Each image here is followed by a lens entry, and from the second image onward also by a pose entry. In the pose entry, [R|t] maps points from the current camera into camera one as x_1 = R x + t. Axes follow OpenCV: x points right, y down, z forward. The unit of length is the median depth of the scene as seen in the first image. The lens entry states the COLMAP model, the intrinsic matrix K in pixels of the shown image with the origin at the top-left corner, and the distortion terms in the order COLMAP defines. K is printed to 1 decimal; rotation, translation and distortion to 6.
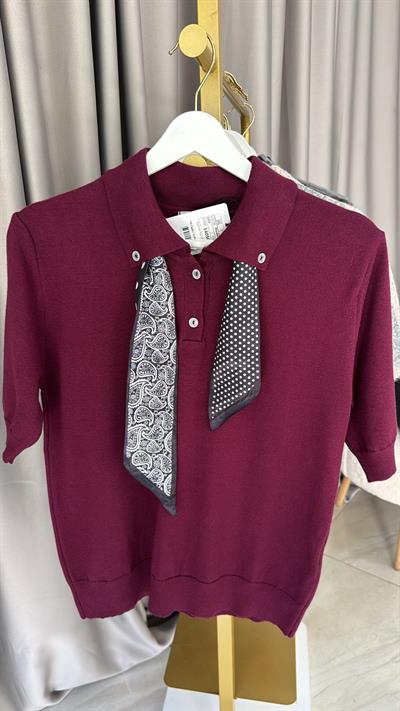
lens RADIAL K [[546.5, 0, 195.7], [0, 546.5, 360.1], [0, 0, 1]] dist [-0.008098, -0.042072]
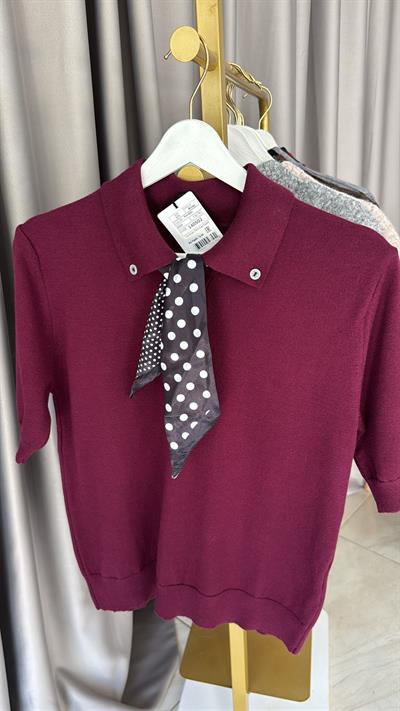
lens RADIAL K [[546.5, 0, 197.6], [0, 546.5, 354.1], [0, 0, 1]] dist [-0.008098, -0.042072]
pose [[0.997435, 0.003399, -0.071502, 0.062975], [0.001056, 0.998065, 0.062177, -0.089425], [0.071575, -0.062093, 0.995501, 0.038062]]
